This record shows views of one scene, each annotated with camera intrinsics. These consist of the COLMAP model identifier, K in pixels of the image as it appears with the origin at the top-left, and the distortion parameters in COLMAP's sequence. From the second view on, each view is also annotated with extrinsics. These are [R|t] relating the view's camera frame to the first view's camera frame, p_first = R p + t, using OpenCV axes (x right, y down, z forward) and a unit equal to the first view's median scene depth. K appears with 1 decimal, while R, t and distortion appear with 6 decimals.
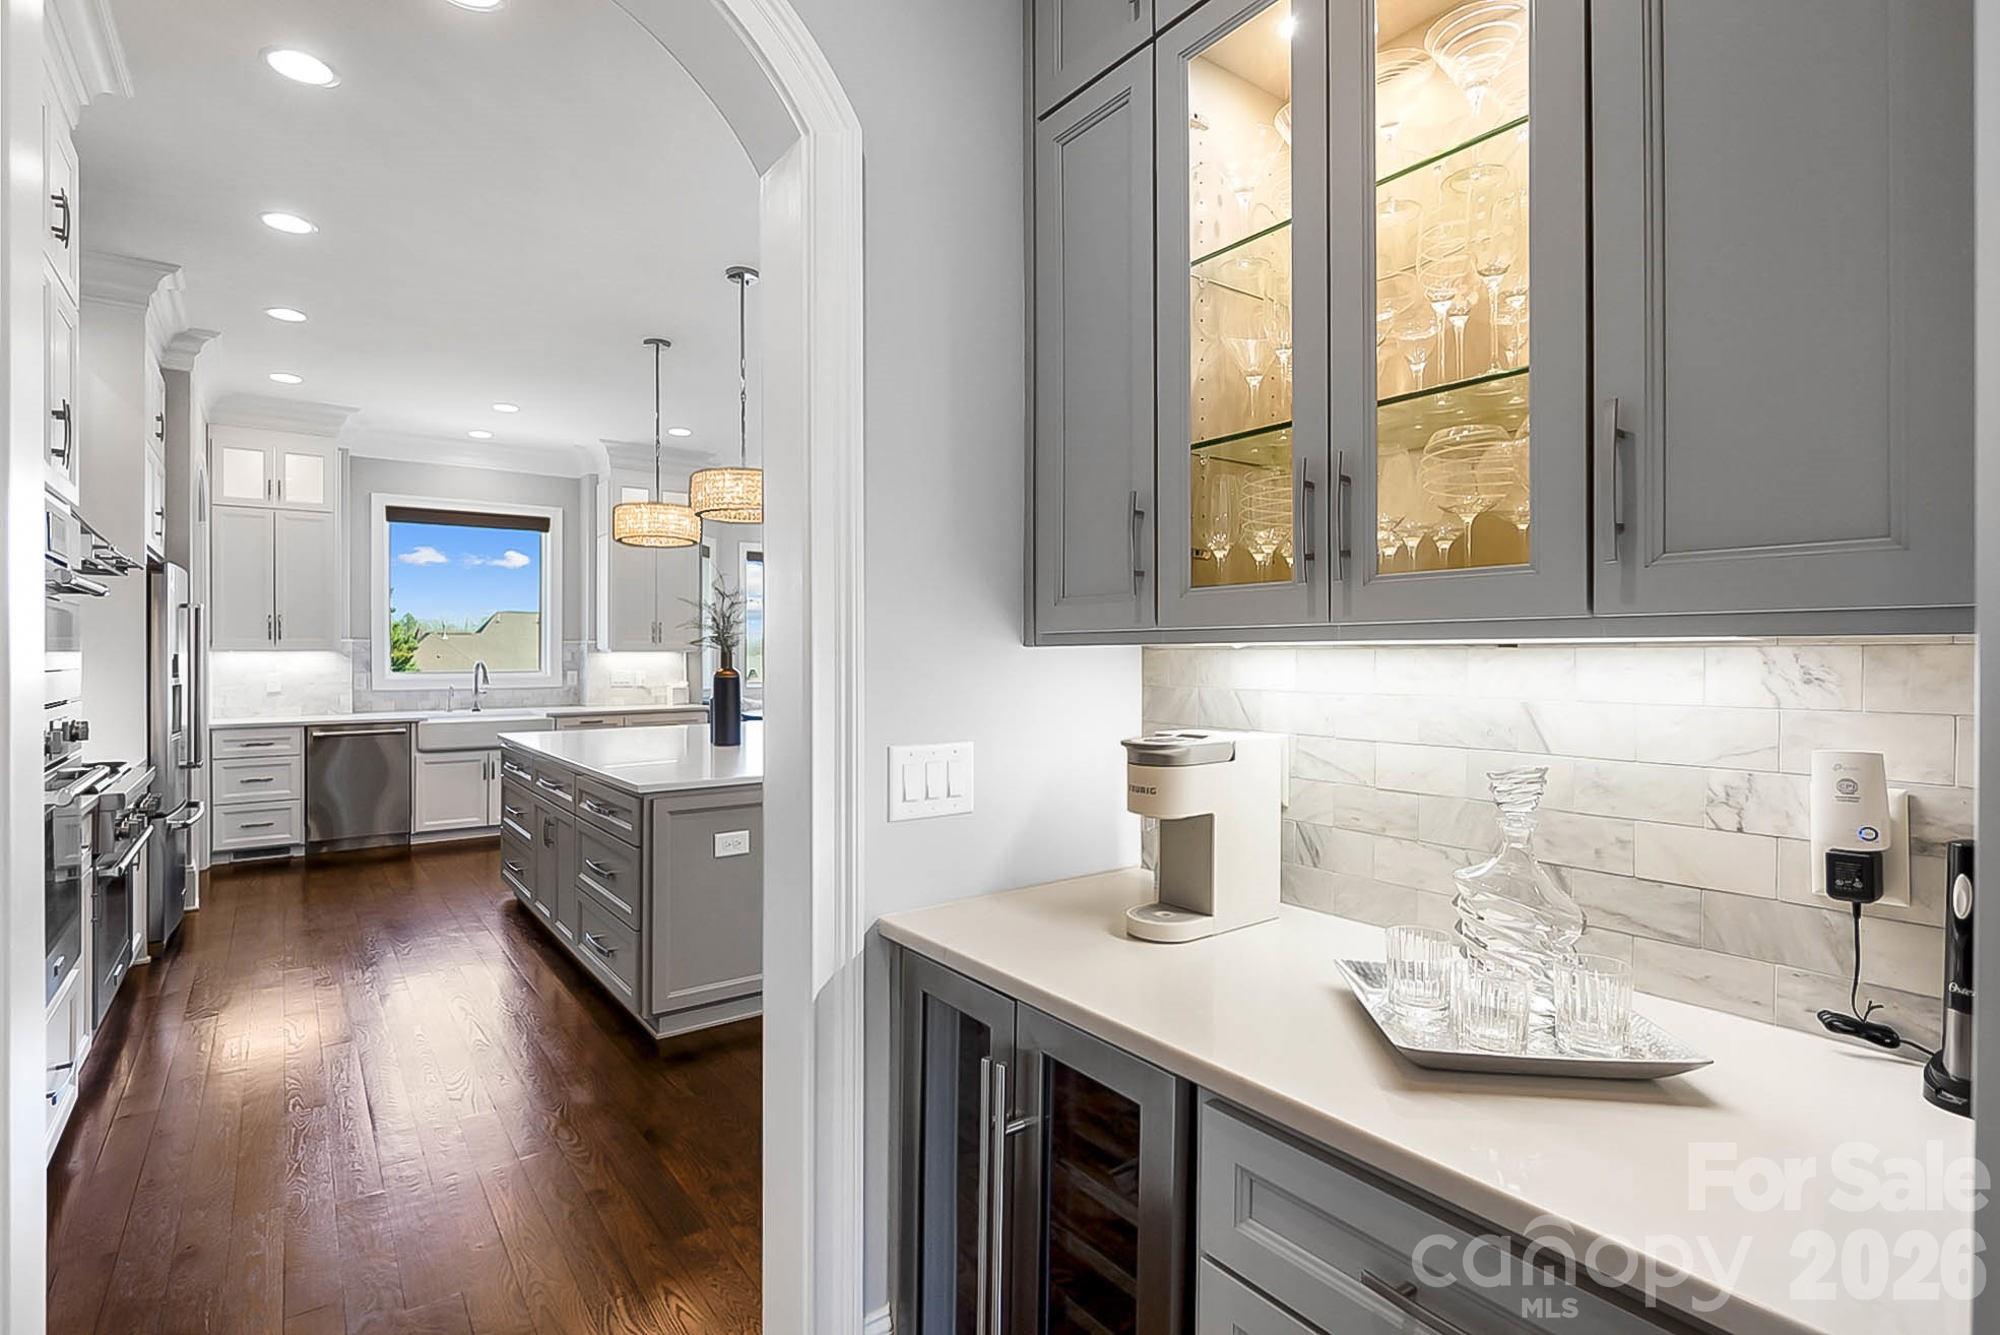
lens RADIAL K [[946.8, 0, 988.6], [0, 946.8, 655.3], [0, 0, 1]] dist [0.000564, 0.000320]
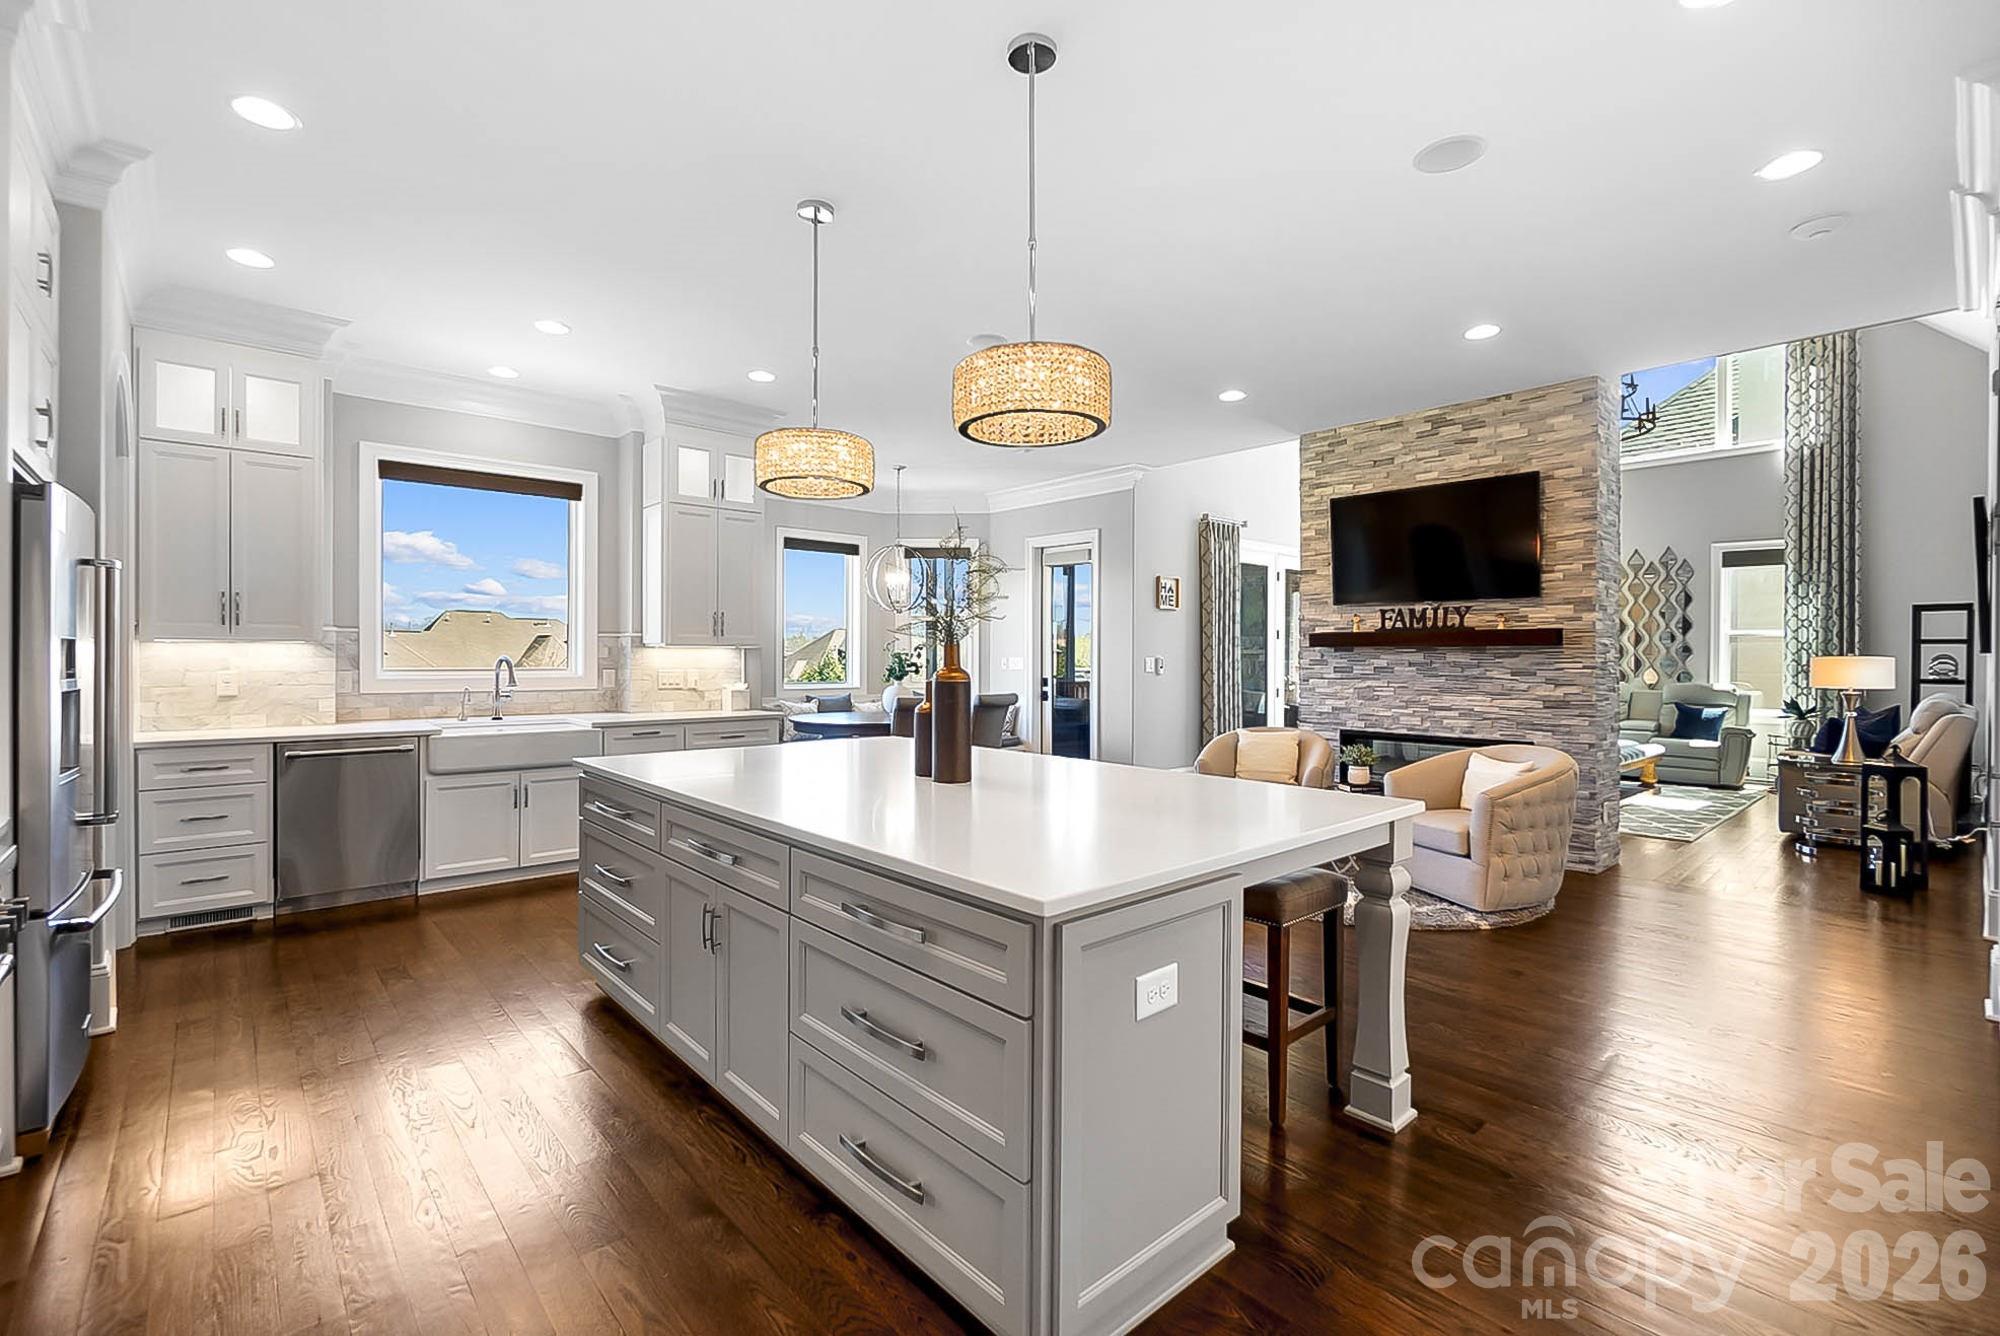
lens RADIAL K [[861.1, 0, 985.7], [0, 861.1, 660.7], [0, 0, 1]] dist [-0.002524, -0.000915]
pose [[0.996231, 0.006072, 0.086531, -0.226614], [-0.006495, 0.999968, 0.004617, 0.003962], [-0.086500, -0.005162, 0.996238, 0.284073]]
